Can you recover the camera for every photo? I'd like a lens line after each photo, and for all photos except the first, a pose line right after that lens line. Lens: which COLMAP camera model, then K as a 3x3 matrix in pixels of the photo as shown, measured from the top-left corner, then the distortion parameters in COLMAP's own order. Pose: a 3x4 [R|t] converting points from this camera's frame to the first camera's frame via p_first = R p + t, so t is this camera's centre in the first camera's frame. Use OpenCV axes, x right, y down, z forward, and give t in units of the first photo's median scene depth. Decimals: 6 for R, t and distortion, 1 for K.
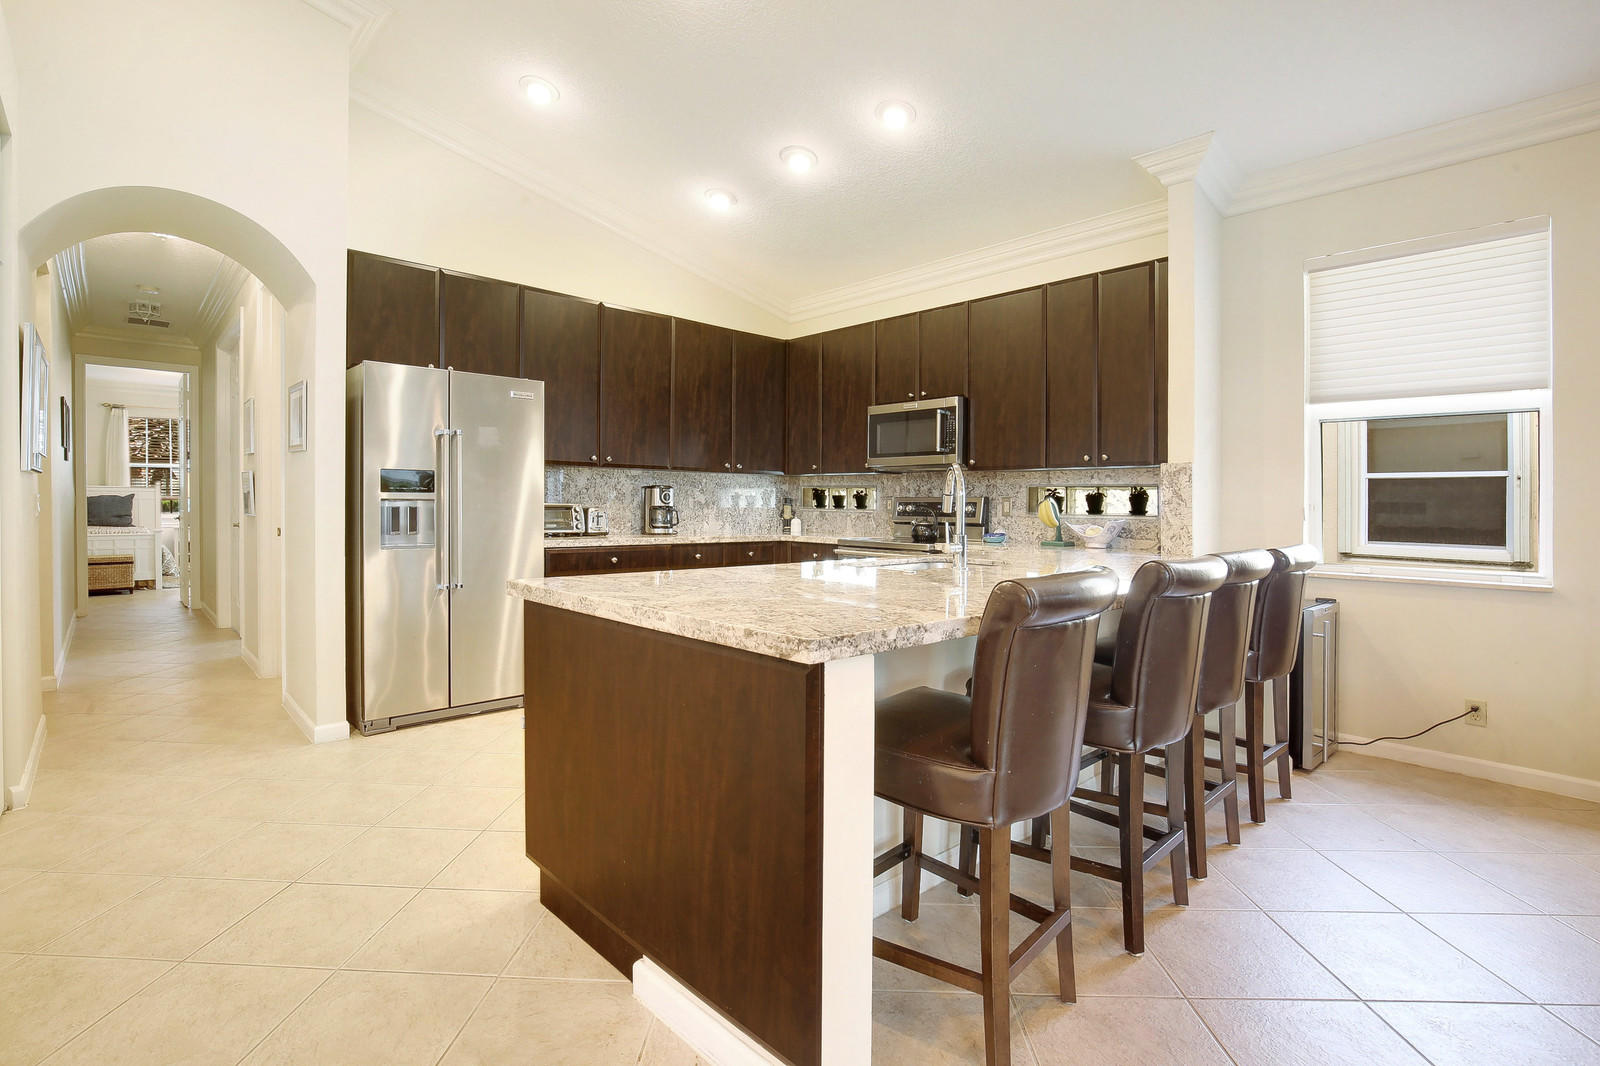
lens RADIAL K [[756.0, 0, 804.9], [0, 756.0, 527.9], [0, 0, 1]] dist [-0.025996, 0.000709]
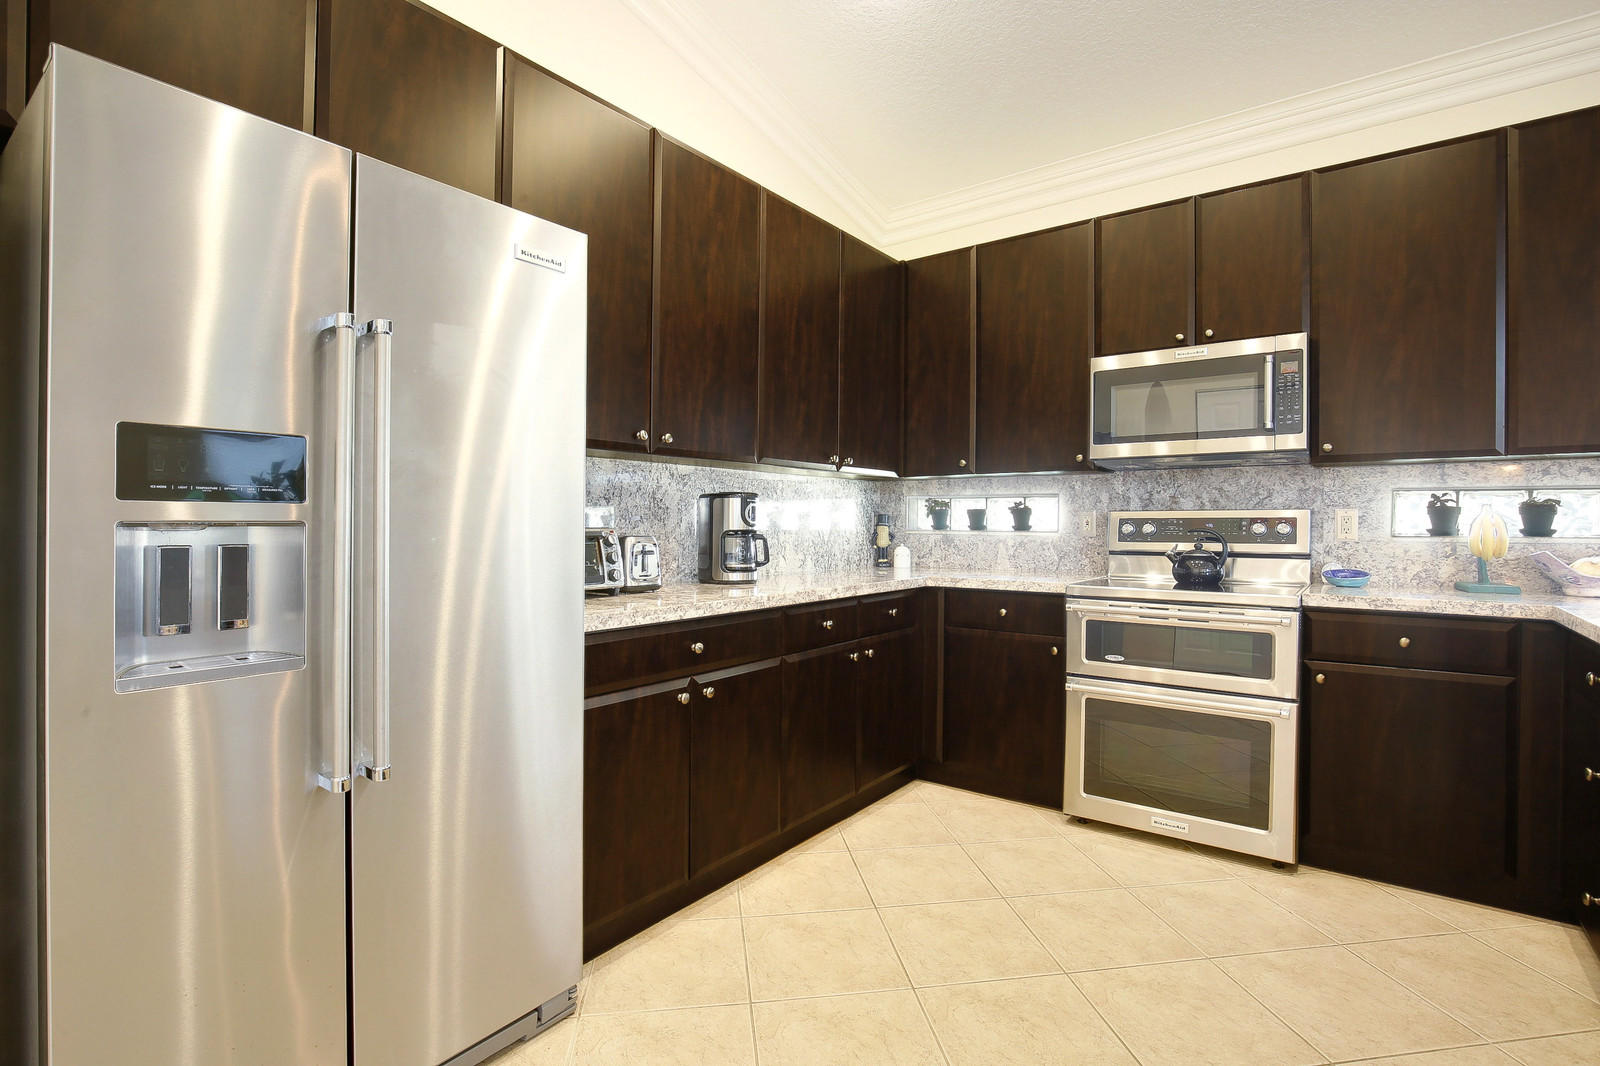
lens RADIAL K [[756.0, 0, 804.9], [0, 756.0, 527.9], [0, 0, 1]] dist [-0.025996, 0.000709]
pose [[0.985537, -0.012117, 0.169025, -0.240089], [0.016198, 0.999609, -0.022785, -0.017712], [-0.168682, 0.025193, 0.985348, 0.461743]]
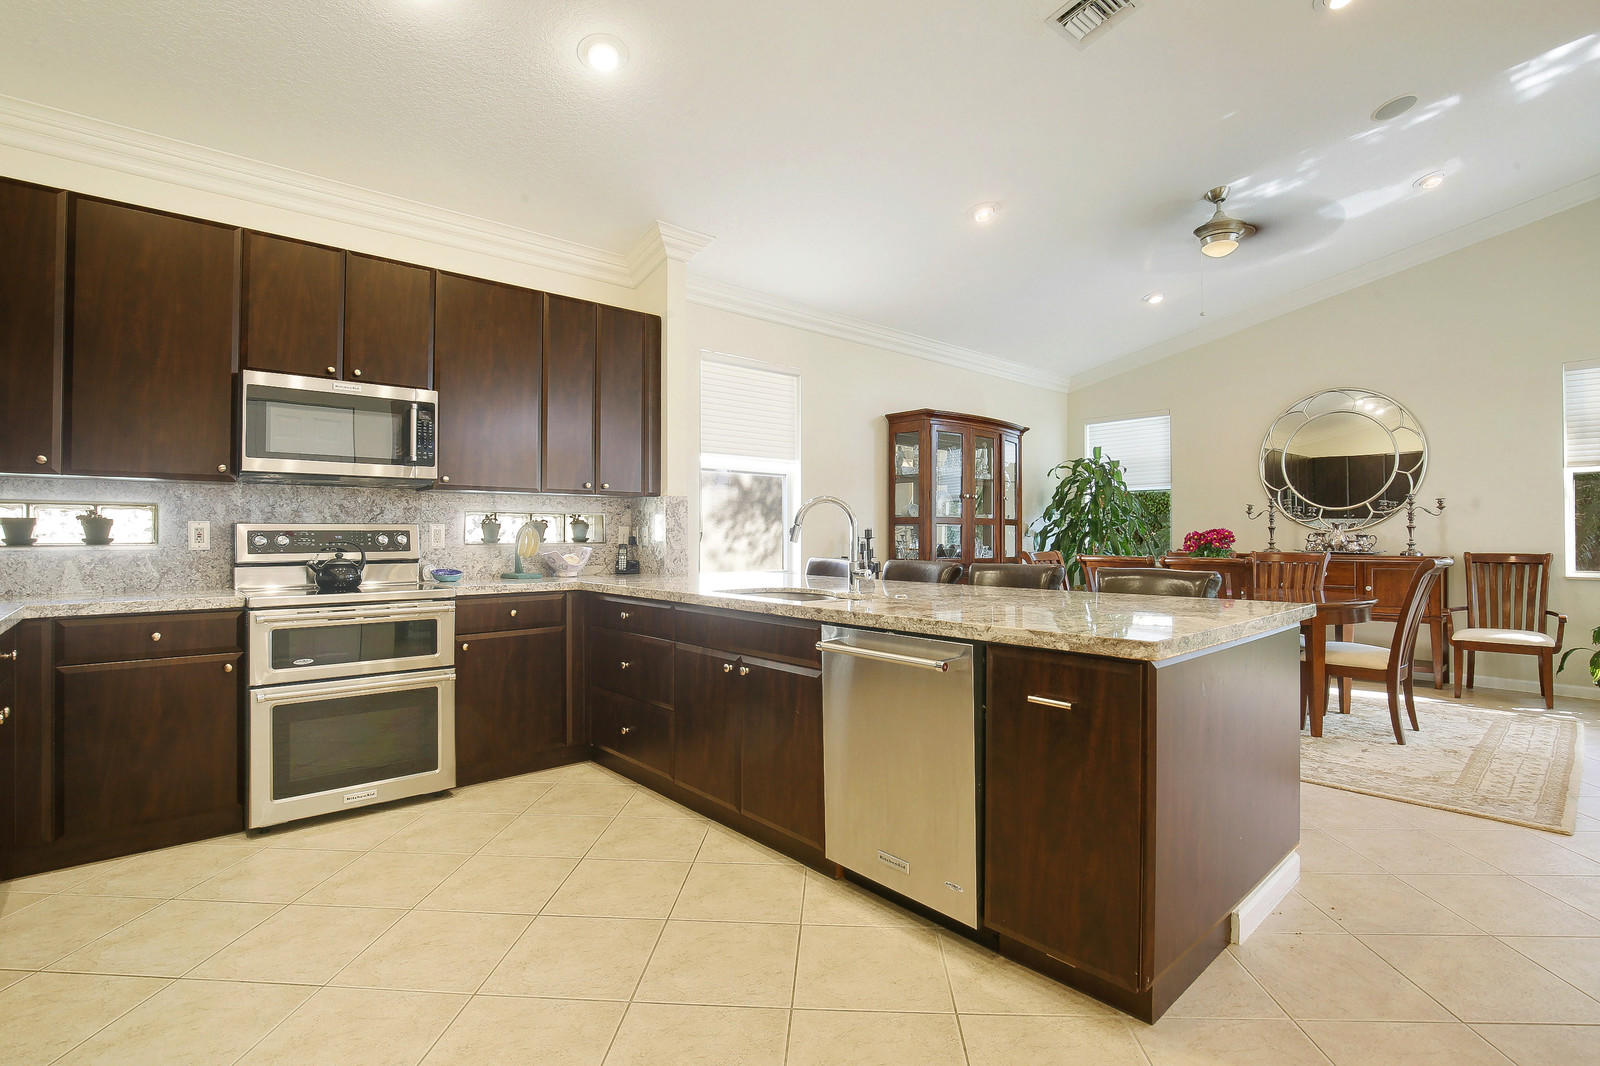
lens RADIAL K [[756.0, 0, 804.9], [0, 756.0, 527.9], [0, 0, 1]] dist [-0.025996, 0.000709]
pose [[0.023483, -0.004678, 0.999713, -0.489281], [0.033280, 0.999438, 0.003895, -0.025001], [-0.999170, 0.033179, 0.023625, 0.556474]]
